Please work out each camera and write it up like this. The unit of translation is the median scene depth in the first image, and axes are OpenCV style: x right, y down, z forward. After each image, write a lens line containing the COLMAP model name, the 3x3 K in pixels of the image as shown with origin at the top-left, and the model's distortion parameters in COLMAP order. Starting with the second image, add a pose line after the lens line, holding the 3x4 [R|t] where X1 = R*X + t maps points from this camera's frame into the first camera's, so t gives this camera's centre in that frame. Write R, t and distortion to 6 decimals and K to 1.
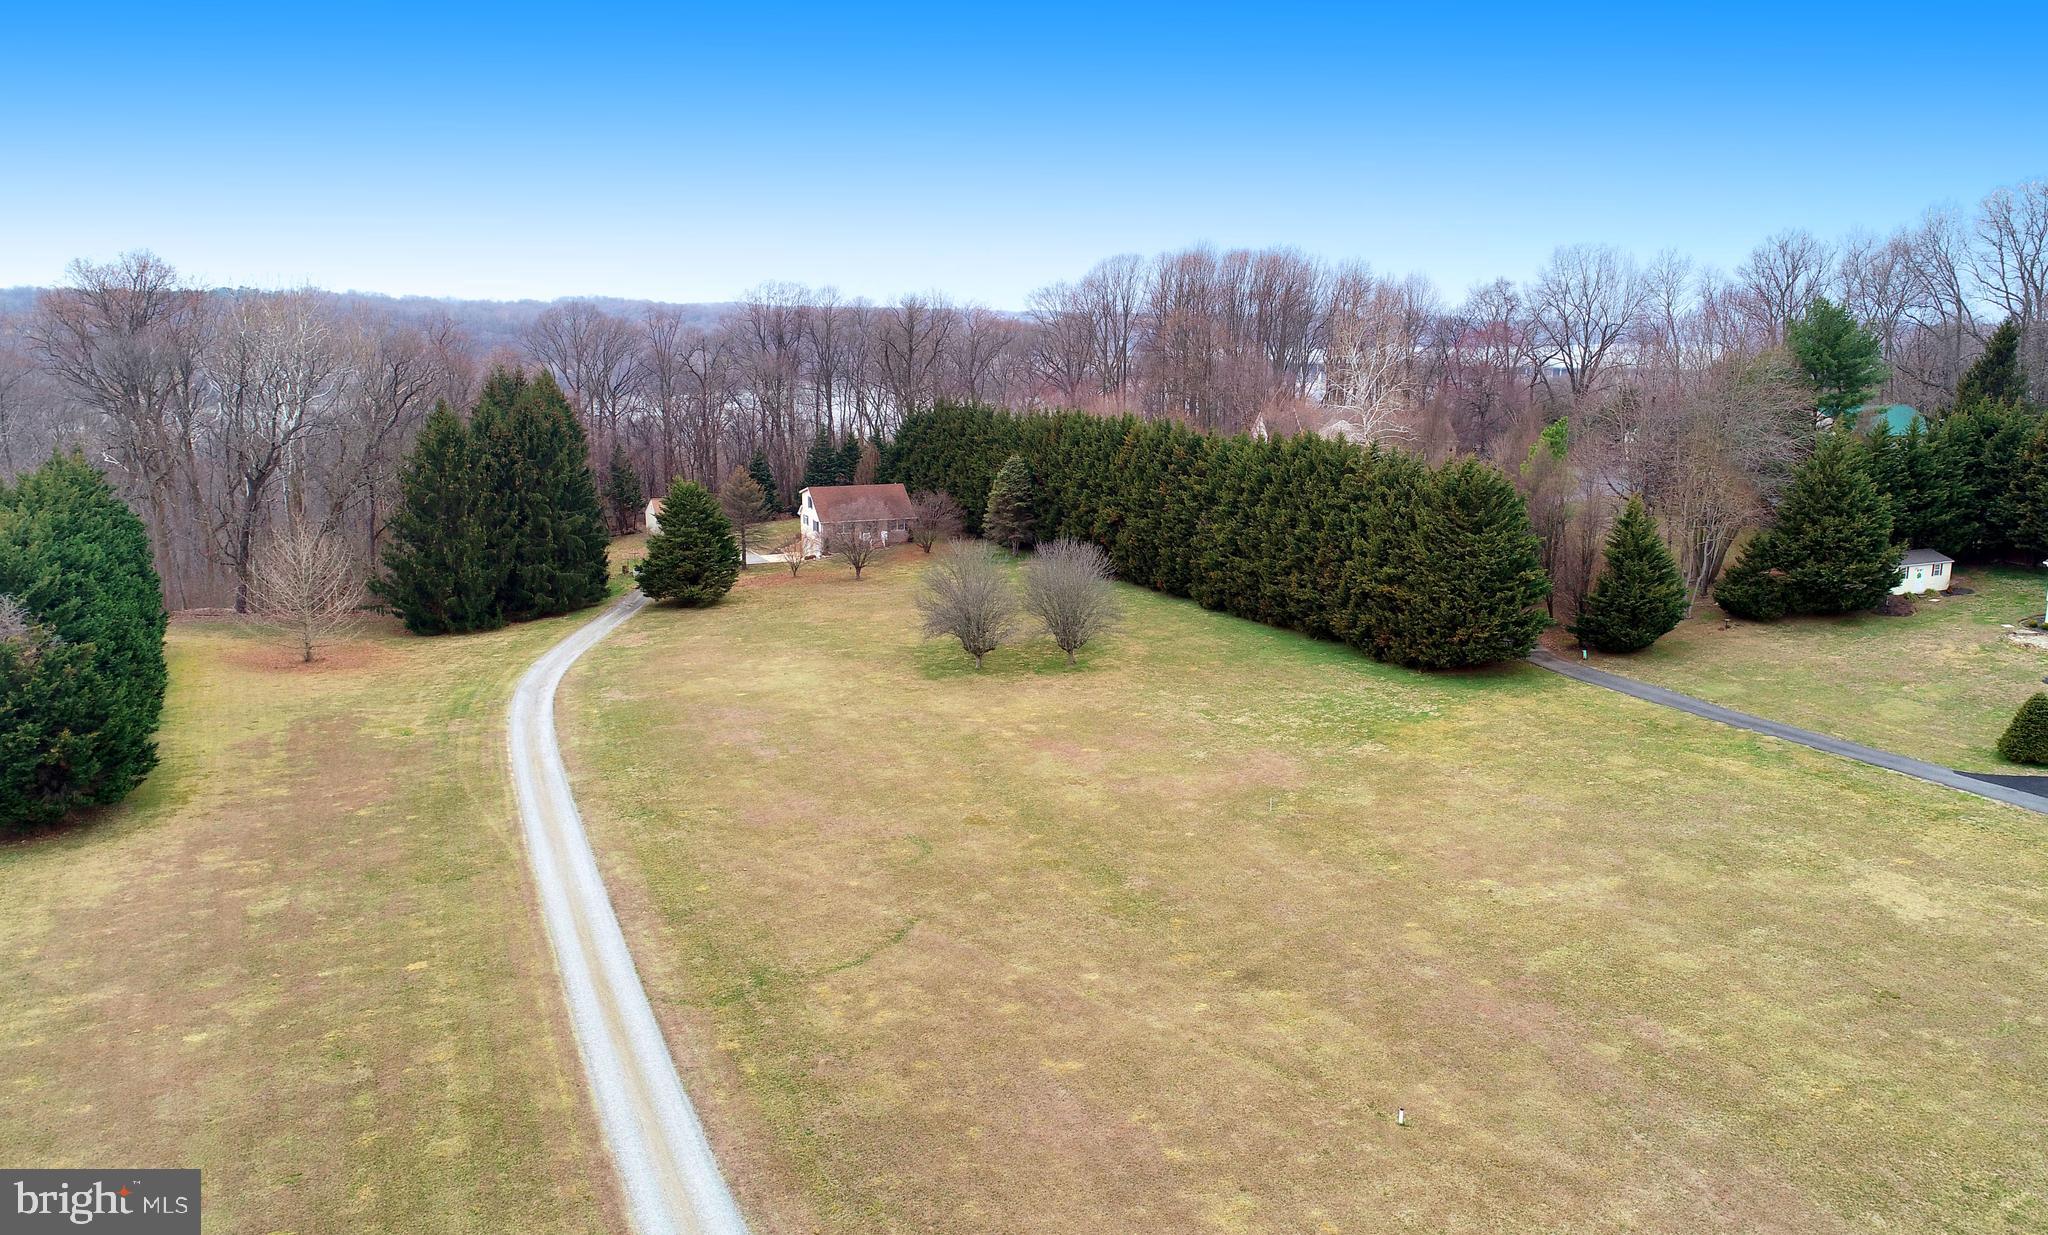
lens RADIAL K [[1470.8, 0, 1099.8], [0, 1470.8, 615.9], [0, 0, 1]] dist [-0.000245, -0.000611]
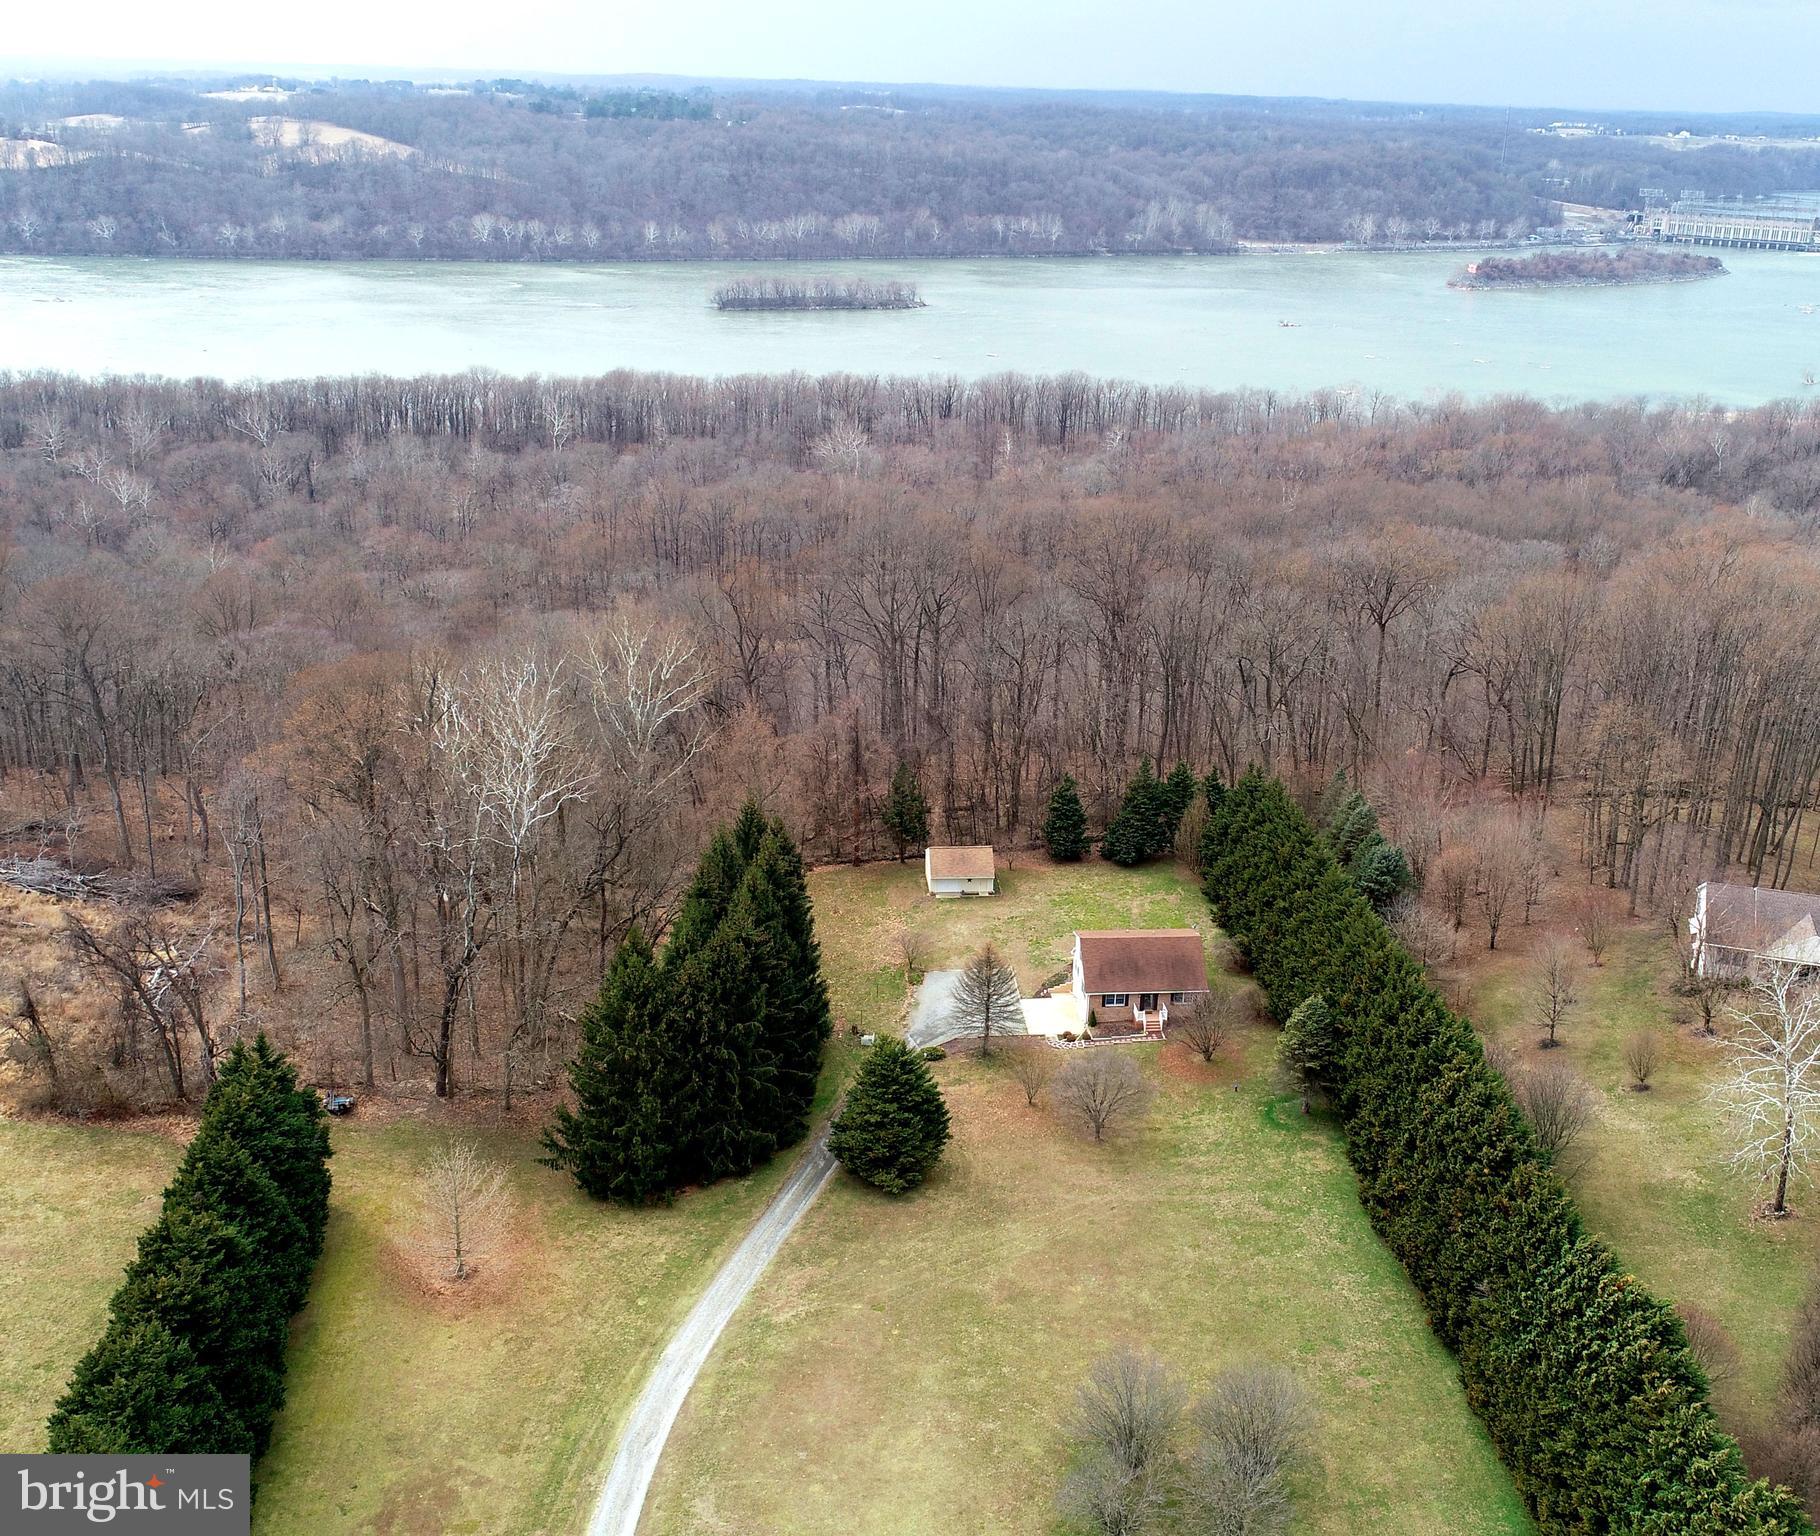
lens RADIAL K [[1872.9, 0, 1003.9], [0, 1872.9, 773.8], [0, 0, 1]] dist [0.000607, -0.005425]
pose [[0.935624, 0.137626, -0.325063, 0.133622], [-0.089345, 0.983210, 0.159111, -0.526459], [0.341503, -0.119826, 0.932211, 0.051171]]
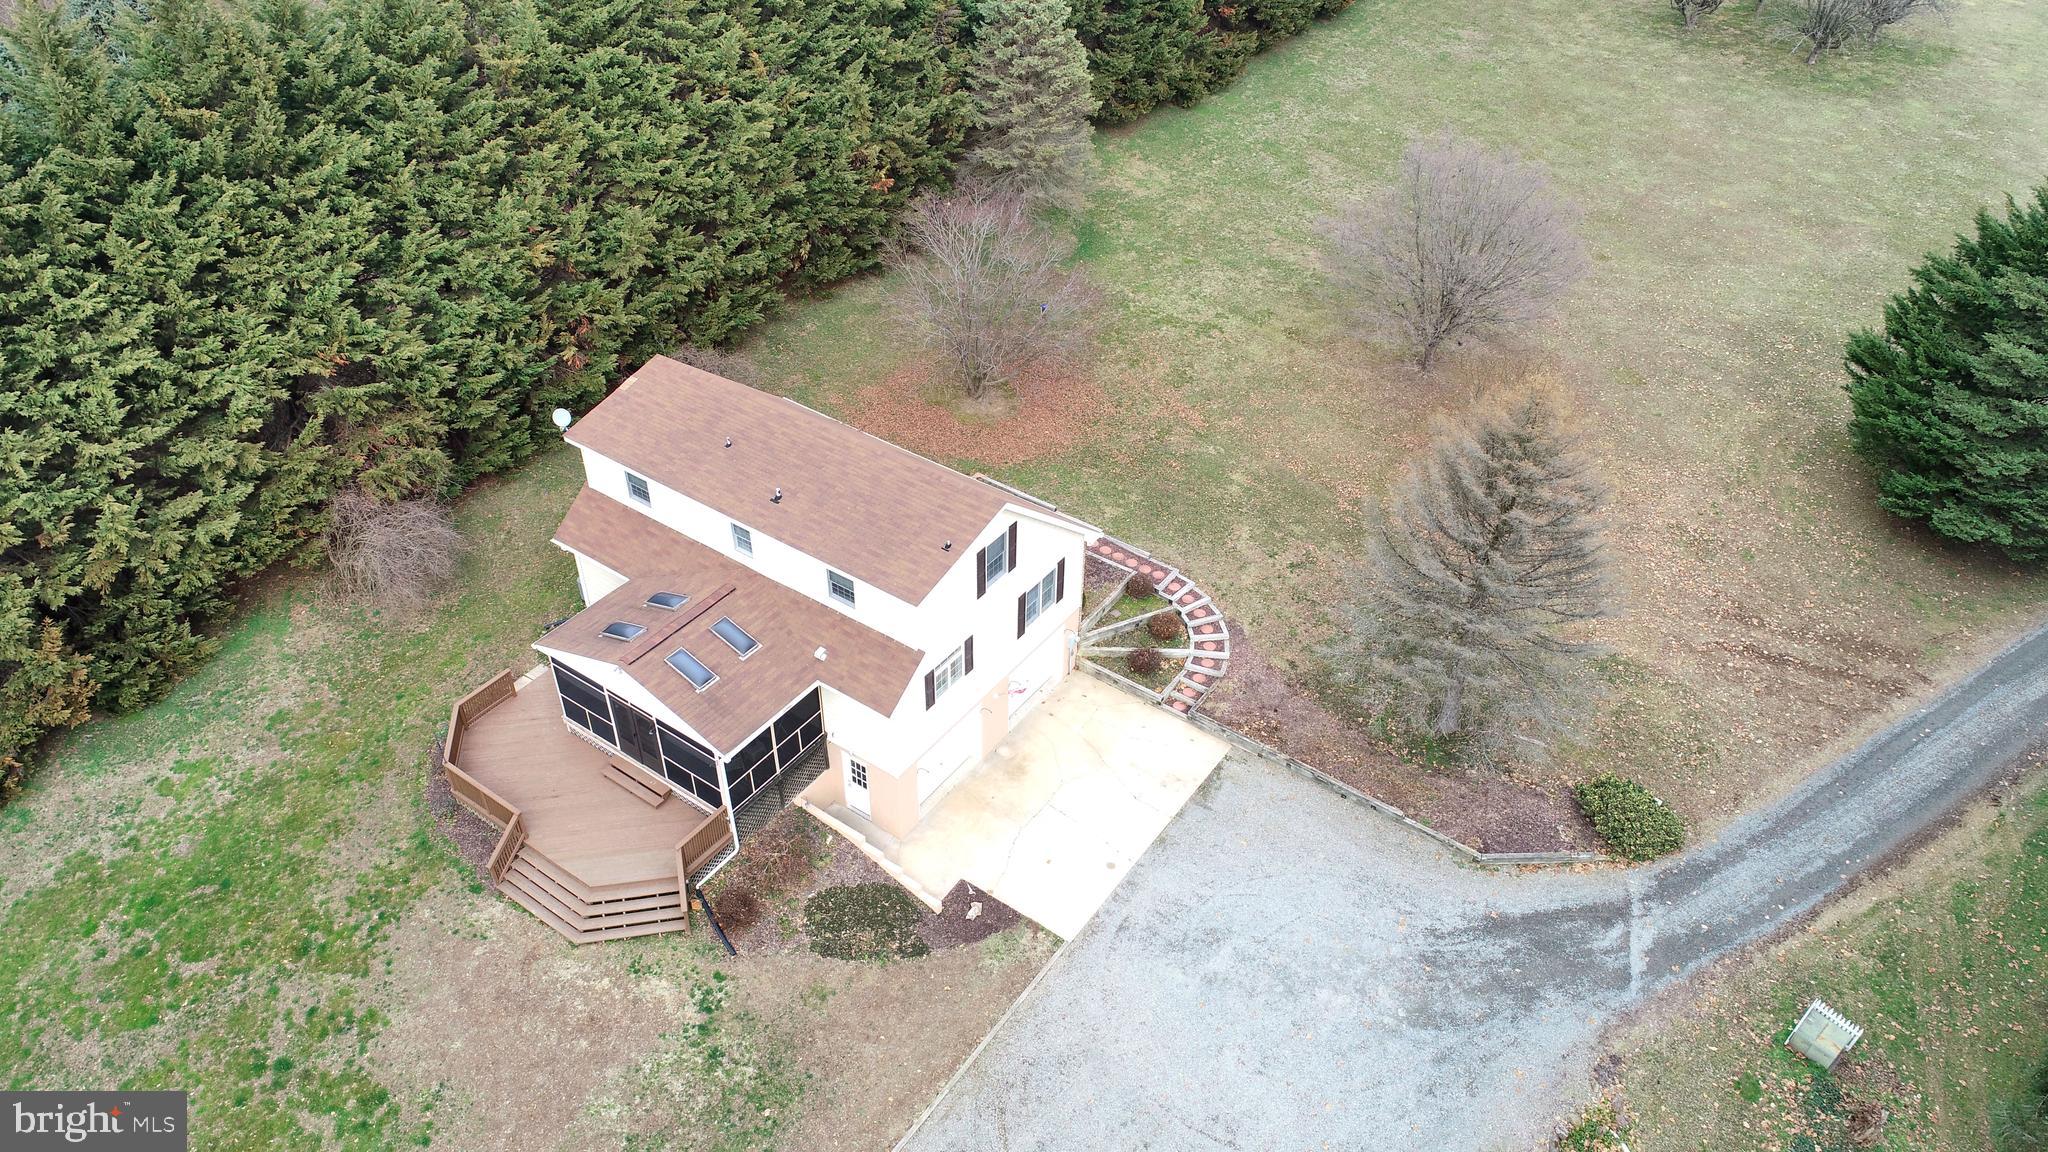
lens RADIAL K [[1368.0, 0, 1024.0], [0, 1368.0, 576.0], [0, 0, 1]] dist [-0.000582, -0.001814]
pose [[-0.460696, -0.569105, 0.681087, -0.520643], [0.151866, 0.705510, 0.692237, -0.327837], [-0.874469, 0.422345, -0.238598, 1.634973]]
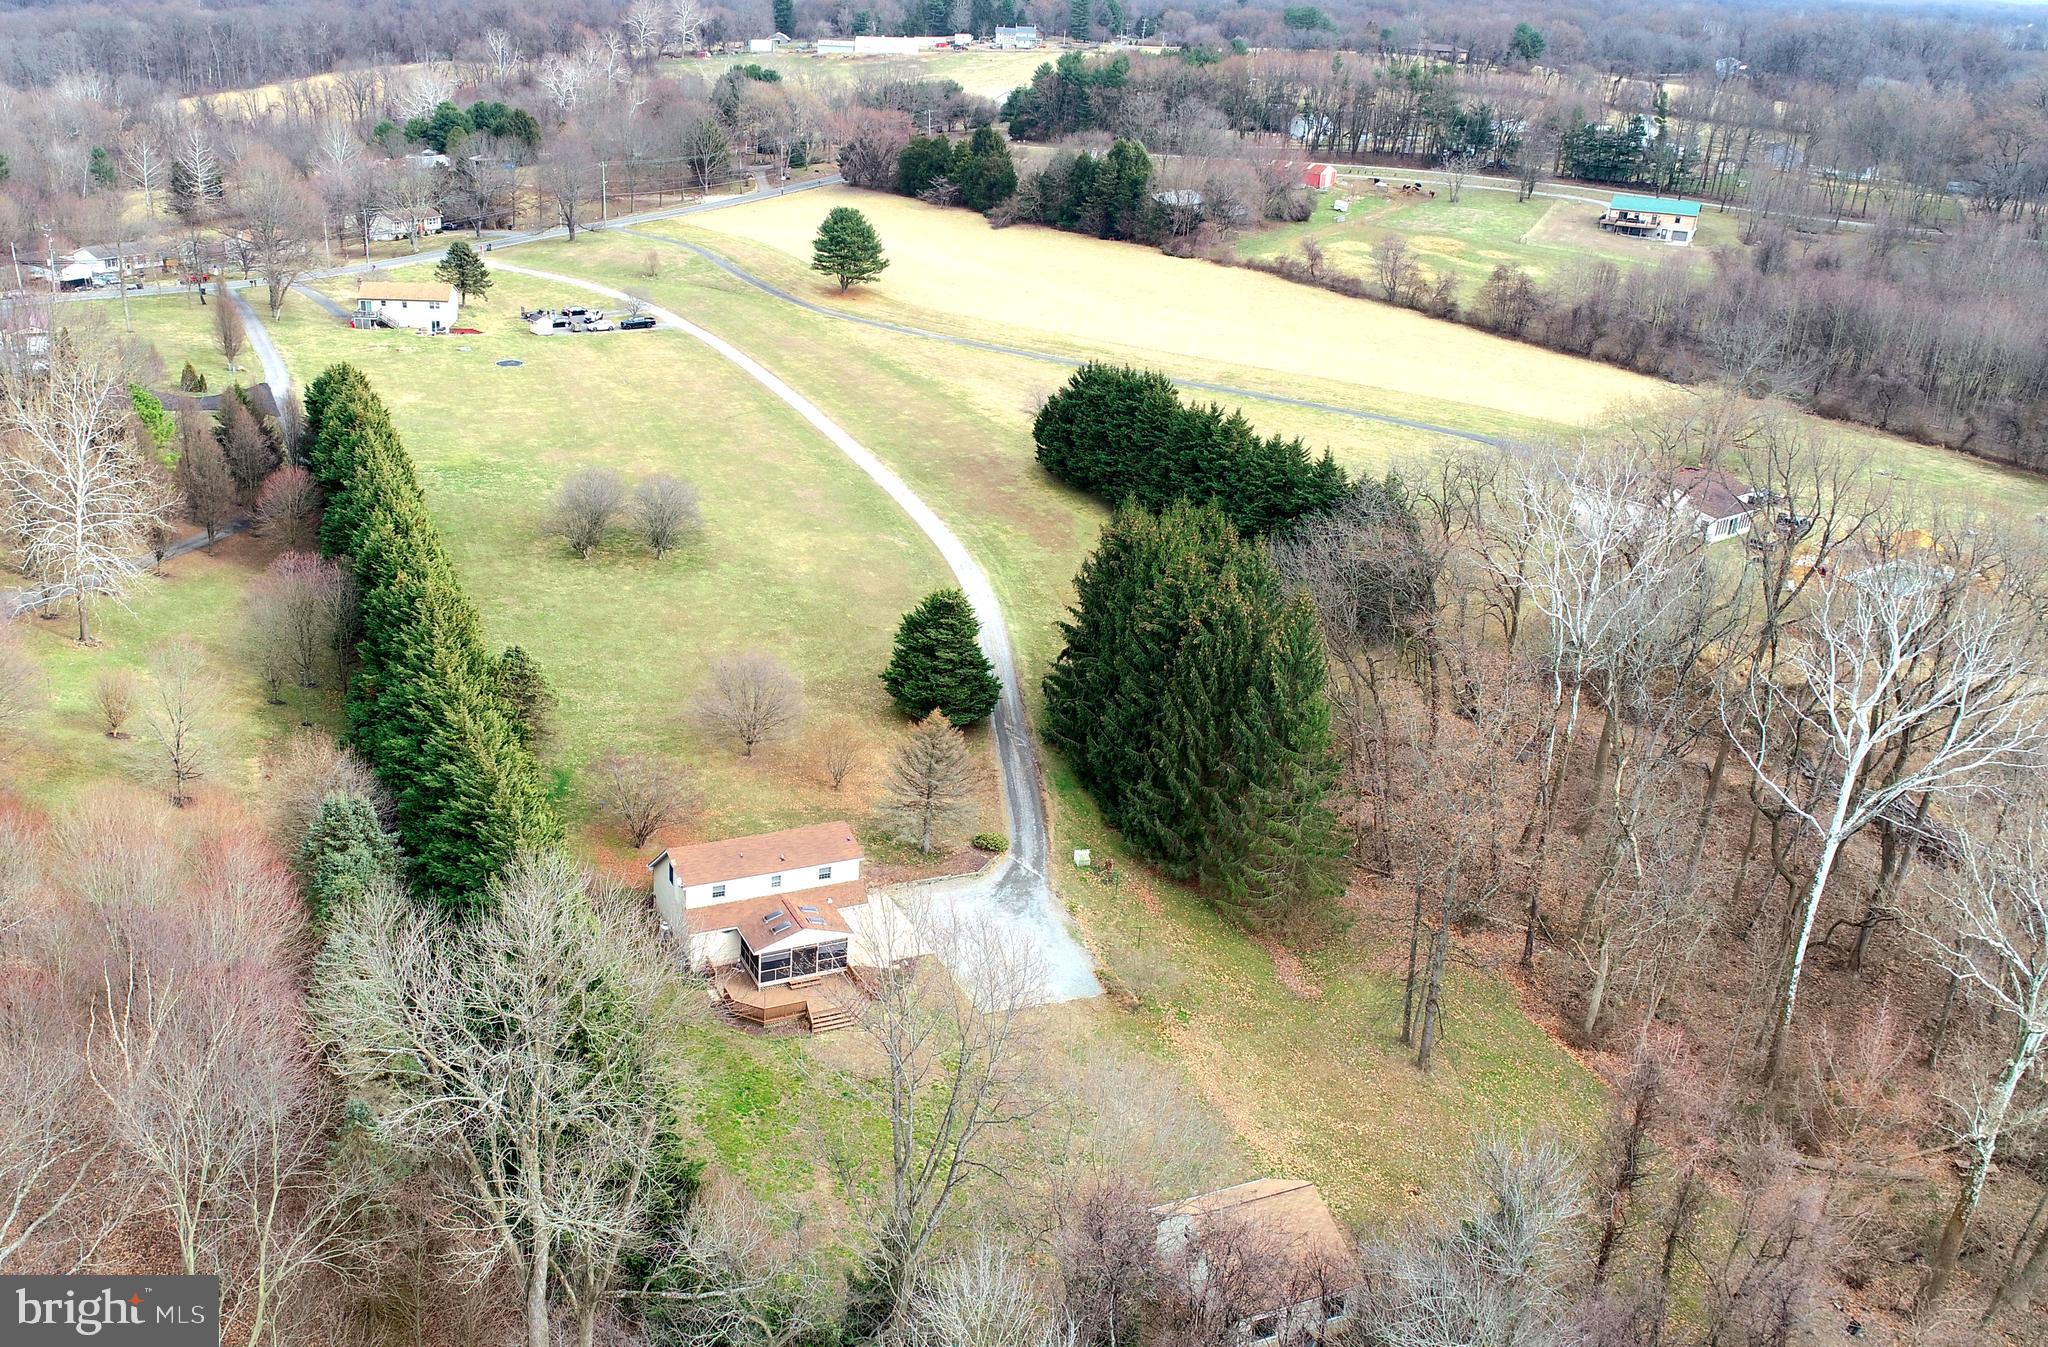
lens RADIAL K [[1693.6, 0, 854.5], [0, 1693.6, 671.0], [0, 0, 1]] dist [-0.001400, -0.007303]
pose [[-0.994158, -0.082418, 0.069691, -0.377794], [-0.029086, 0.826374, 0.562370, -0.761091], [-0.103940, 0.557058, -0.823944, 2.323222]]
